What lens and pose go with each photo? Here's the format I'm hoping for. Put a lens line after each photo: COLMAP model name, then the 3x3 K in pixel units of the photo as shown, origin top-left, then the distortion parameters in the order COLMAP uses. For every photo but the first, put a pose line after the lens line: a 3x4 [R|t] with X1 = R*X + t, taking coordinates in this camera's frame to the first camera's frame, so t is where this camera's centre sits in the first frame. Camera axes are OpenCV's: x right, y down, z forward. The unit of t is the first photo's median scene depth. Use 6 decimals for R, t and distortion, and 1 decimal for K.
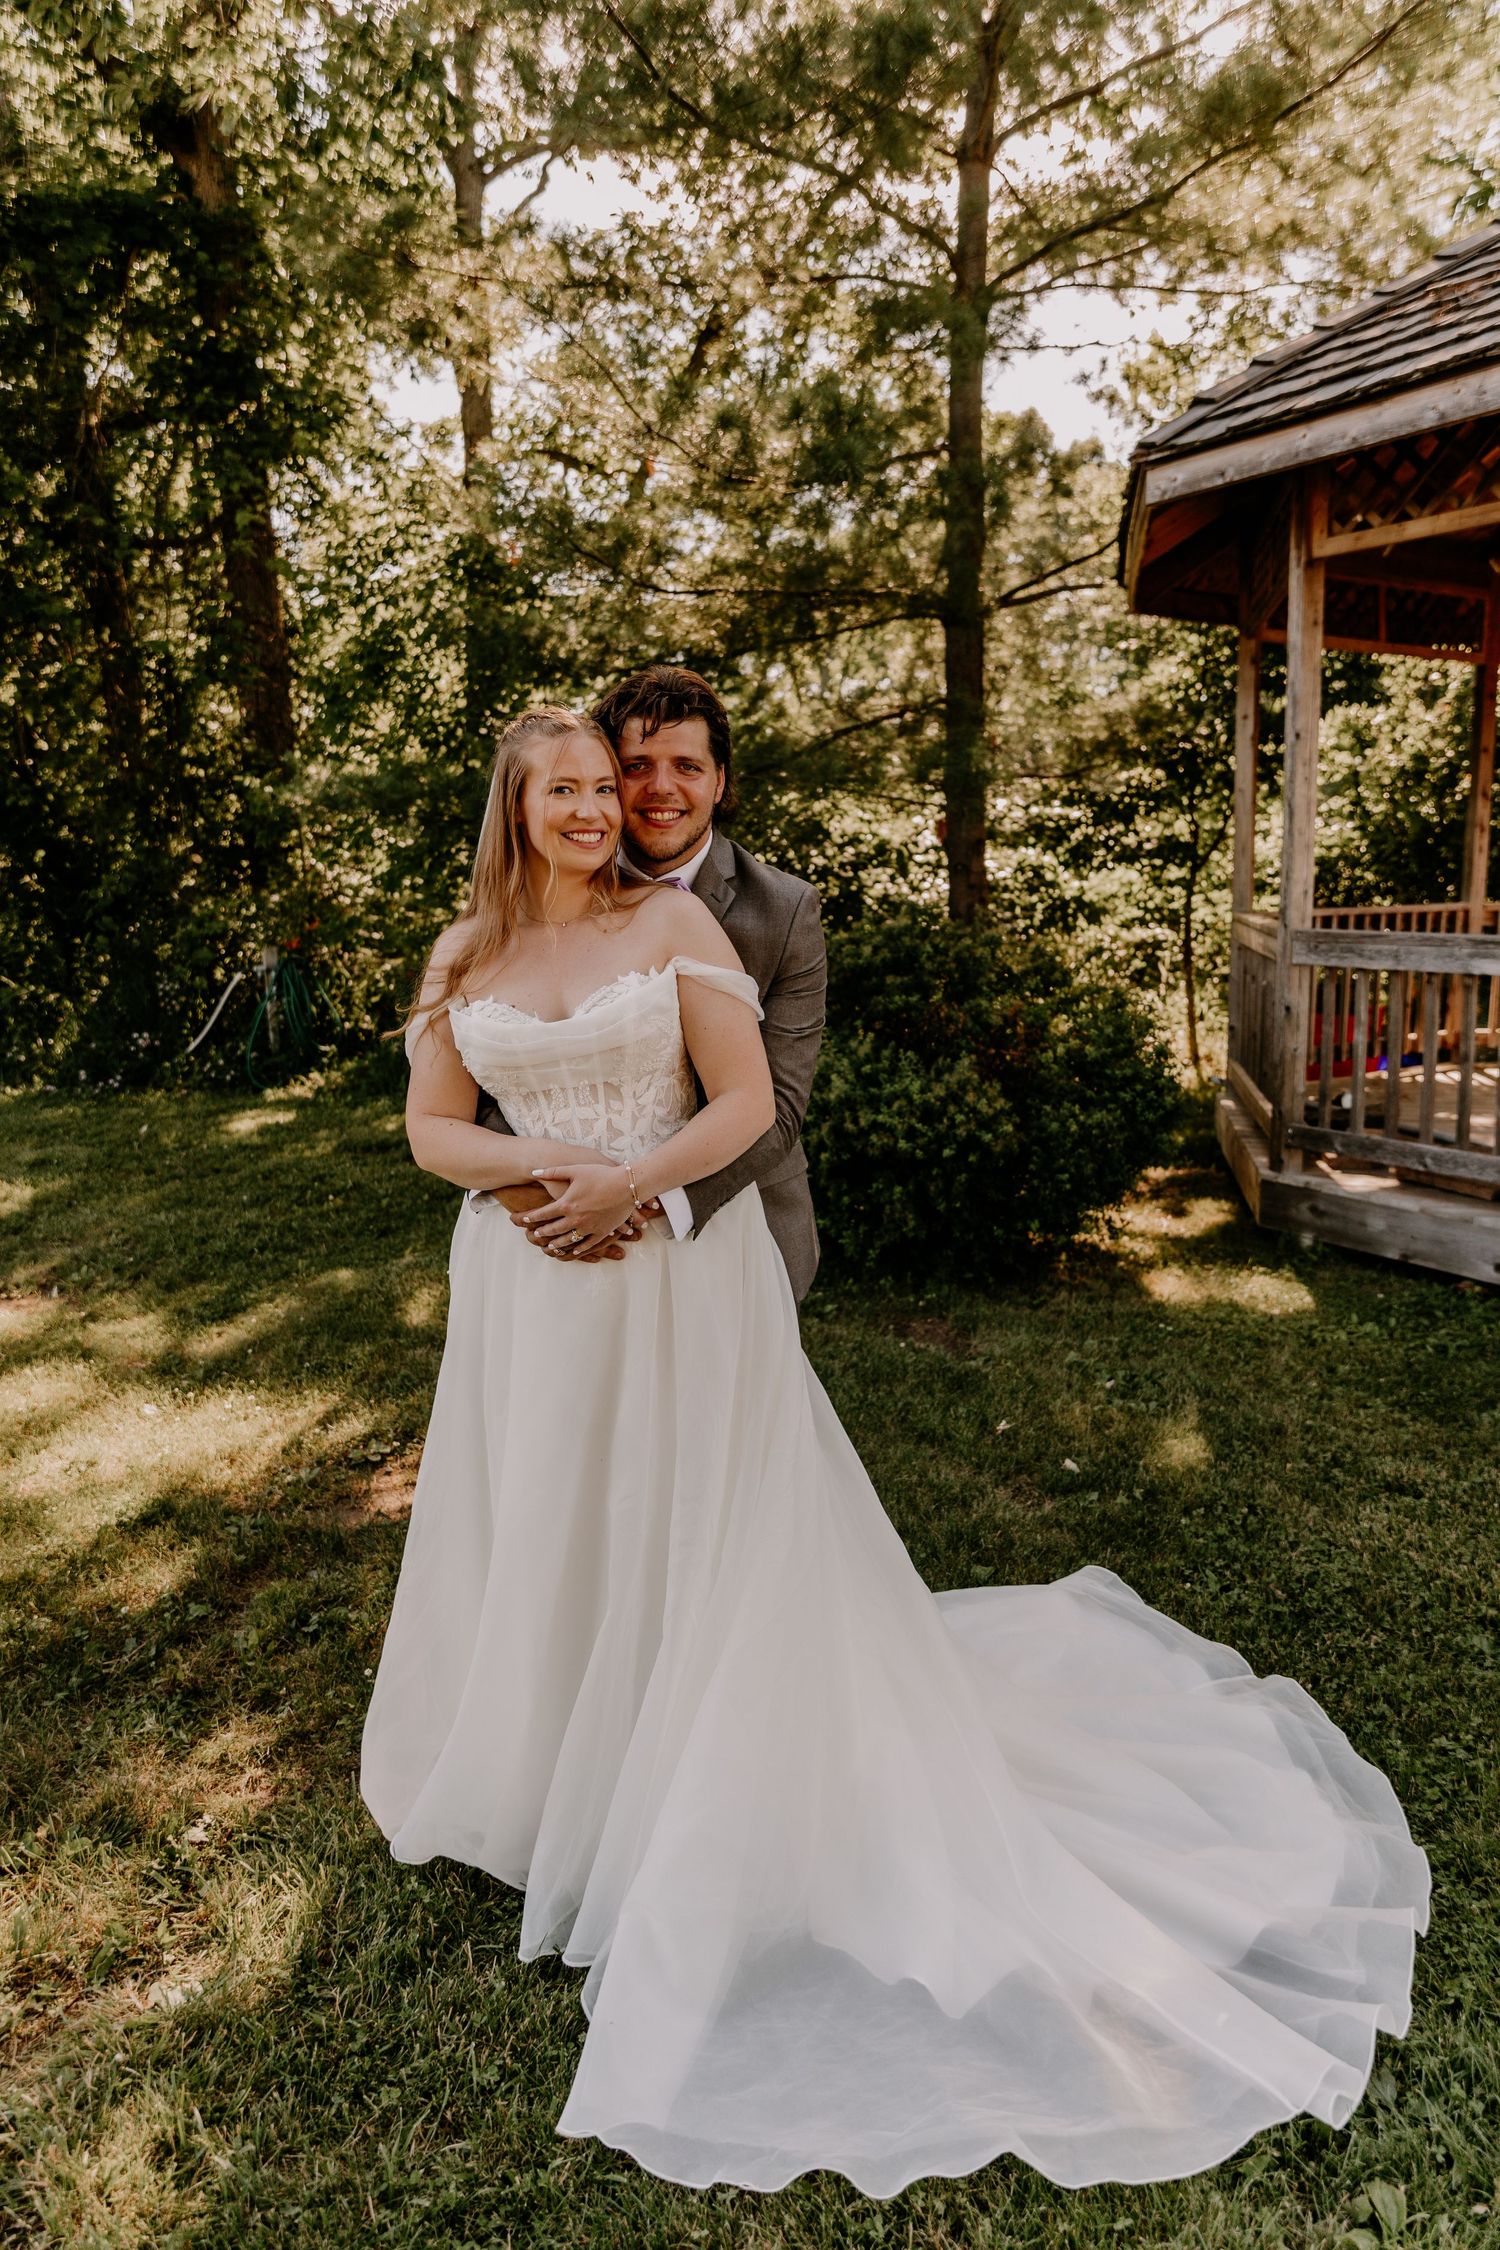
lens RADIAL K [[1496.1, 0, 747.8], [0, 1496.1, 1126.1], [0, 0, 1]] dist [0.003353, -0.004202]
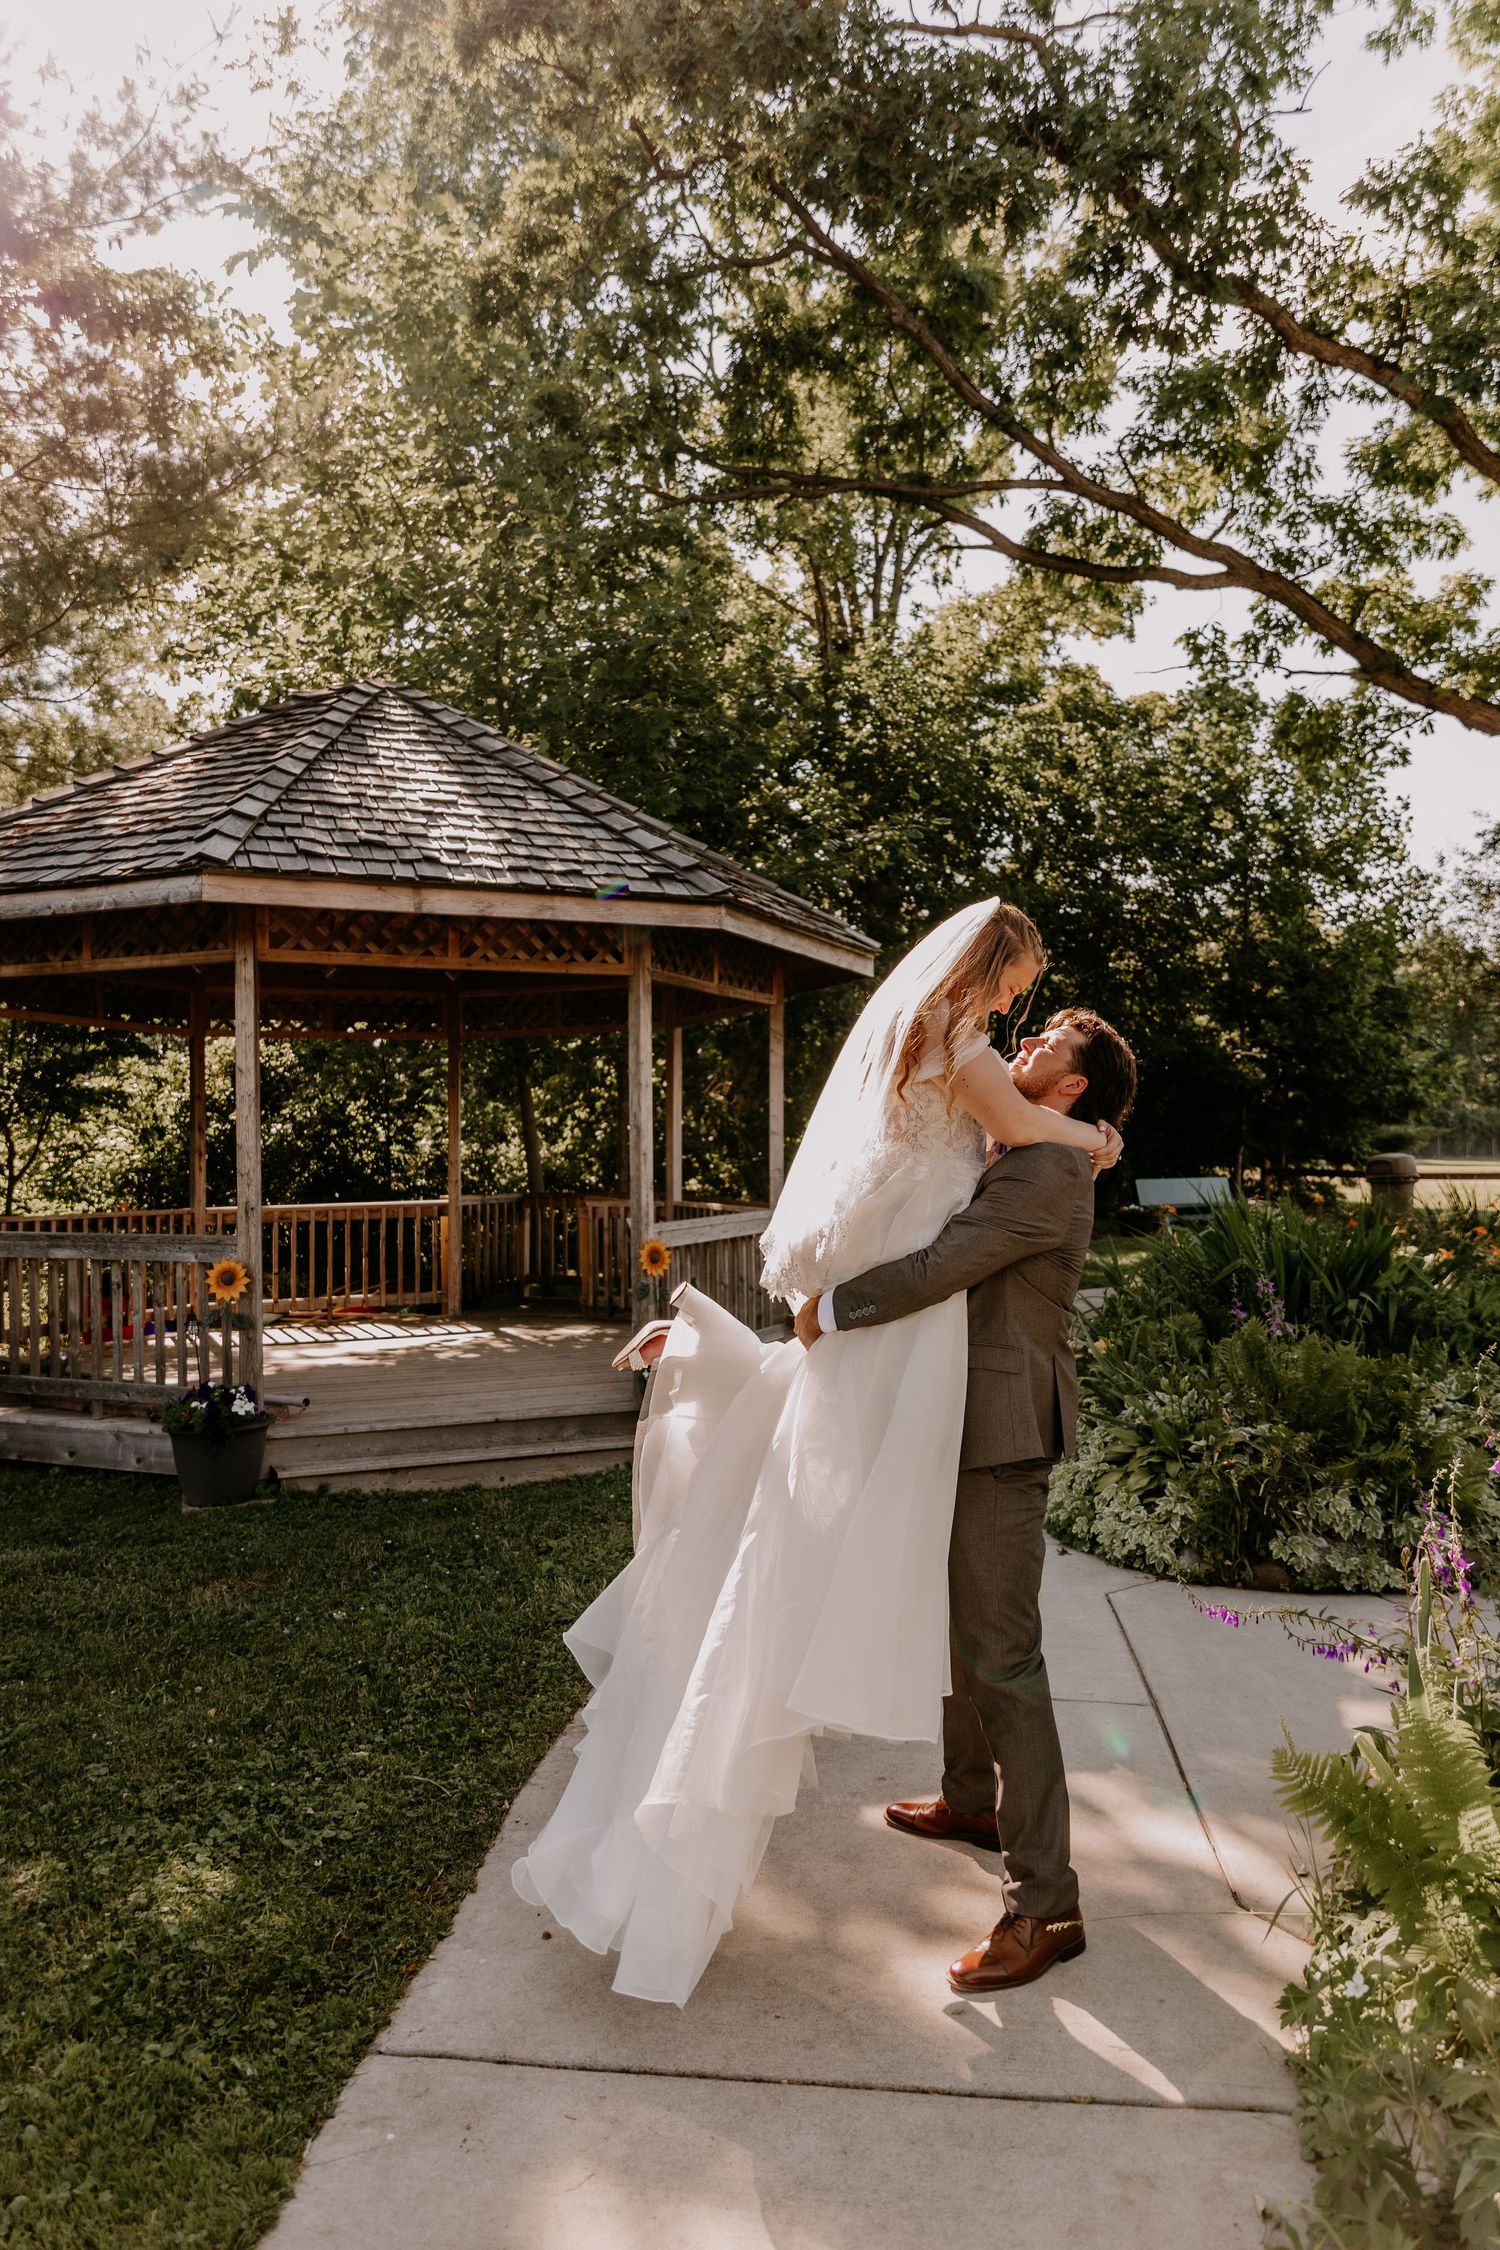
lens RADIAL K [[1517.6, 0, 751.8], [0, 1517.6, 1131.2], [0, 0, 1]] dist [0.003519, 0.003987]
pose [[0.815195, 0.017715, 0.578916, 0.122292], [0.095238, 0.981827, -0.164152, 0.065565], [-0.571303, 0.188951, 0.798693, -0.467934]]
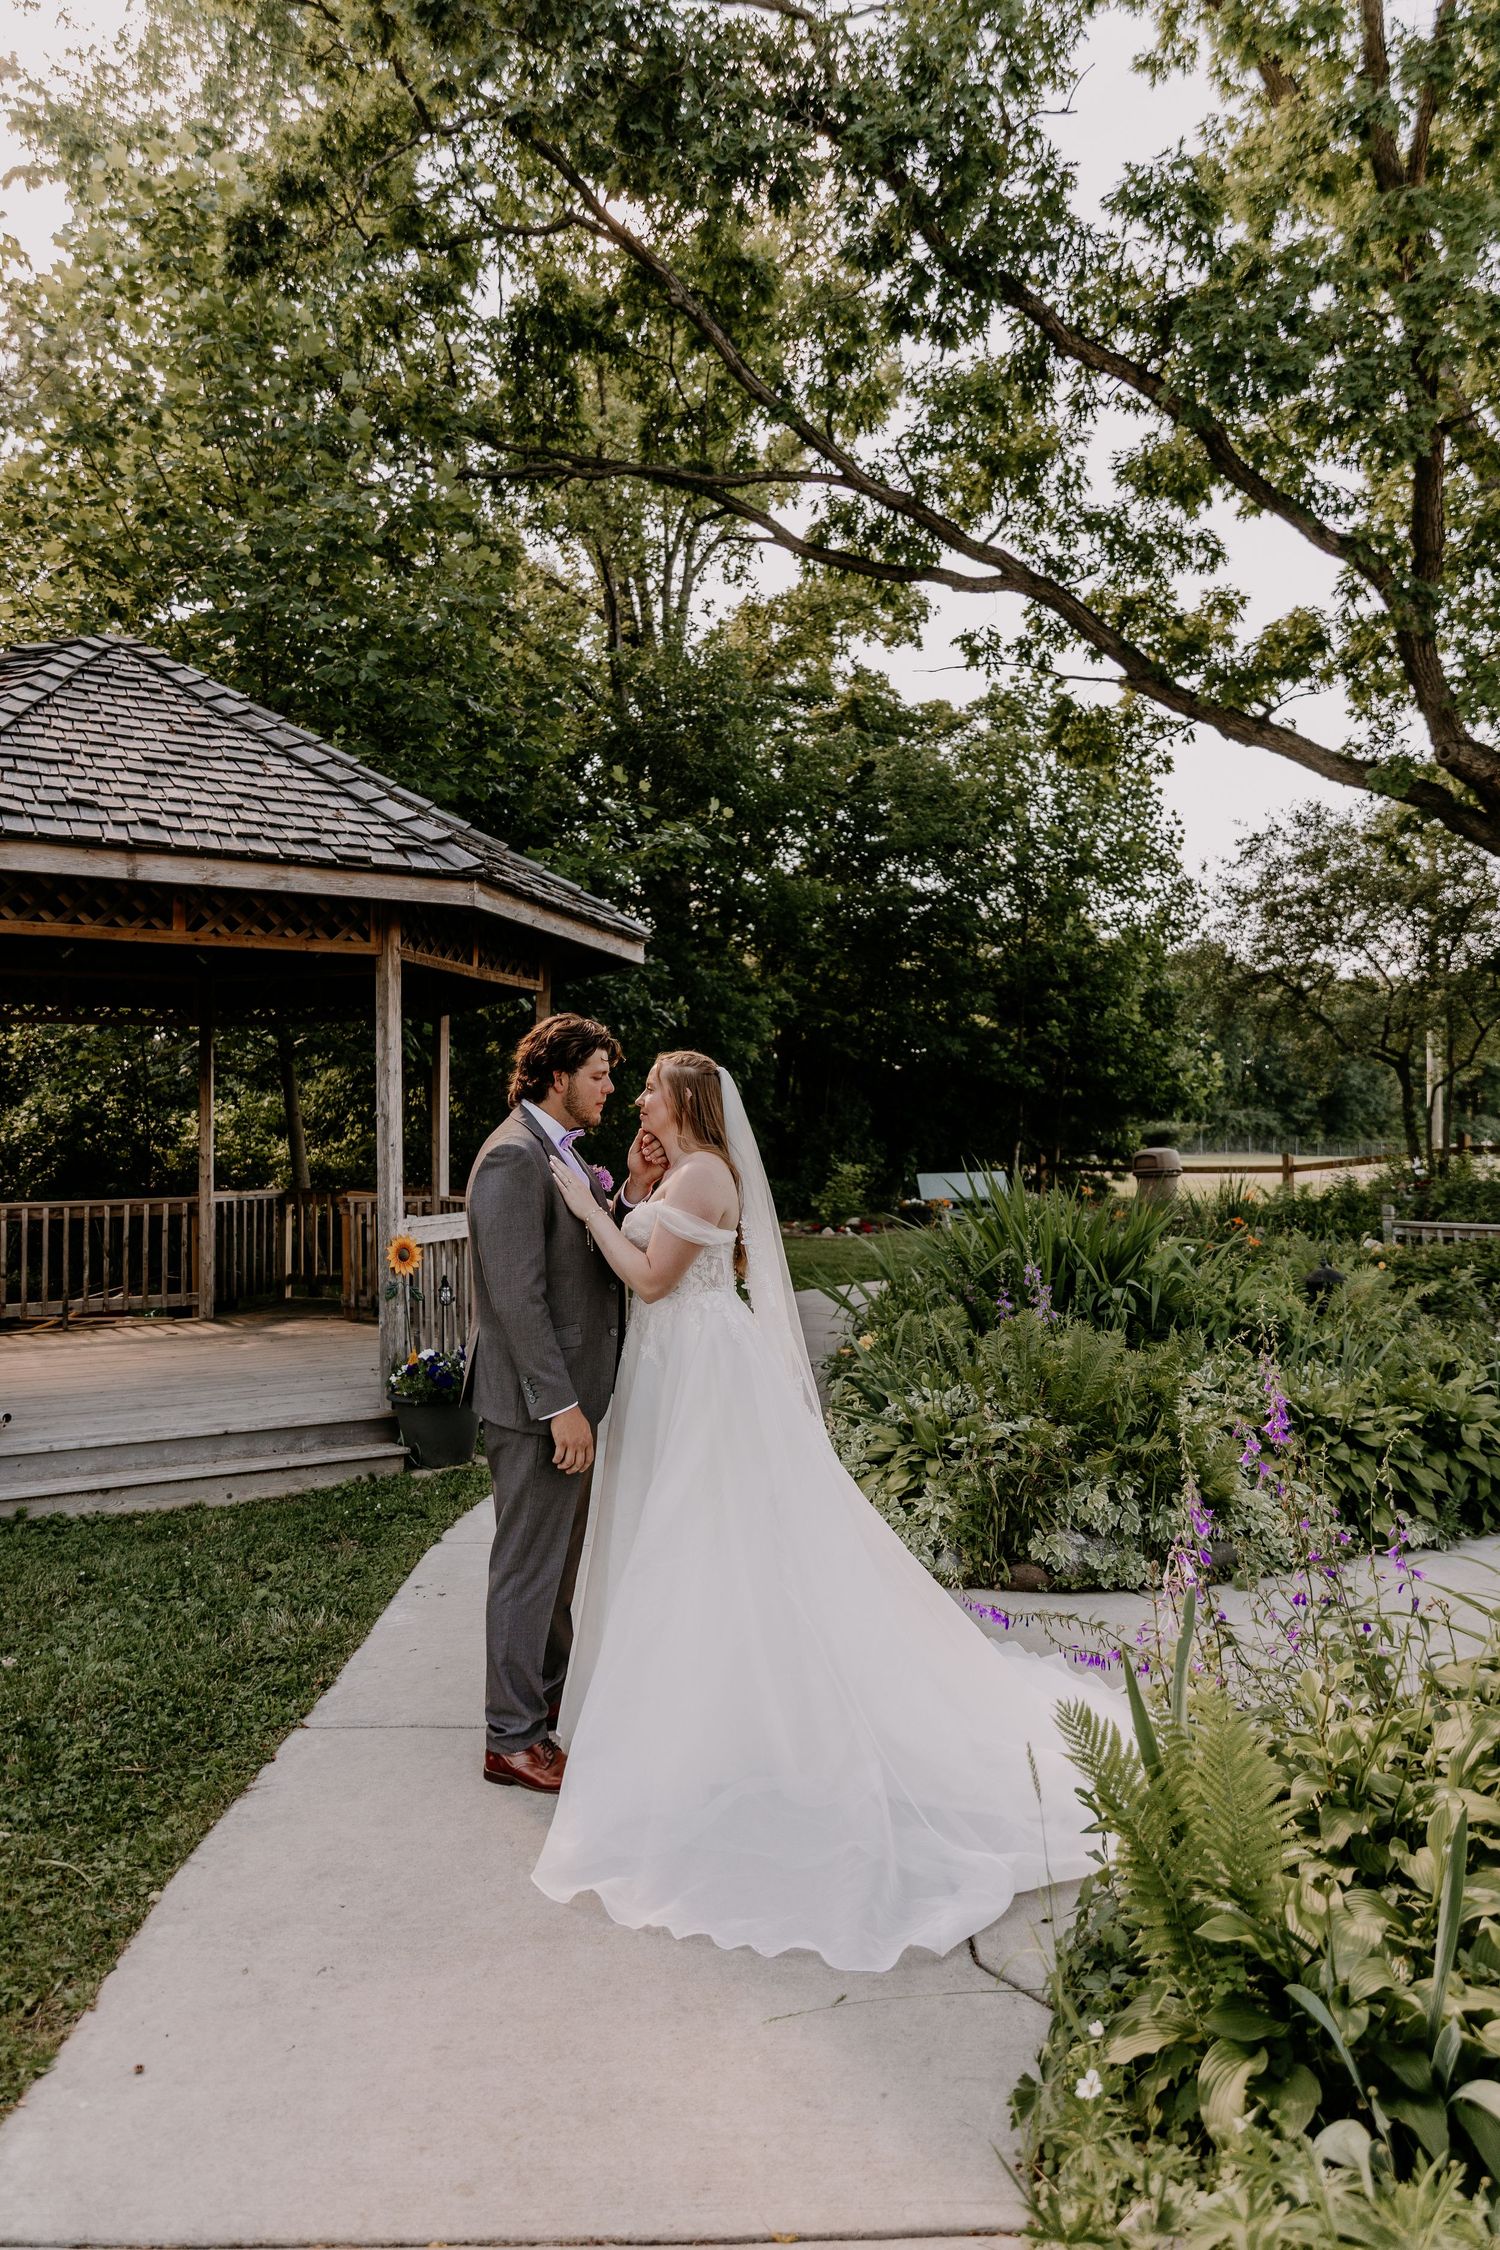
lens RADIAL K [[1496.1, 0, 747.8], [0, 1496.1, 1126.1], [0, 0, 1]] dist [0.003353, -0.004202]
pose [[0.733135, 0.019631, 0.679799, 0.182208], [0.114700, 0.981695, -0.152049, 0.064282], [-0.670340, 0.189445, 0.717464, -0.436931]]
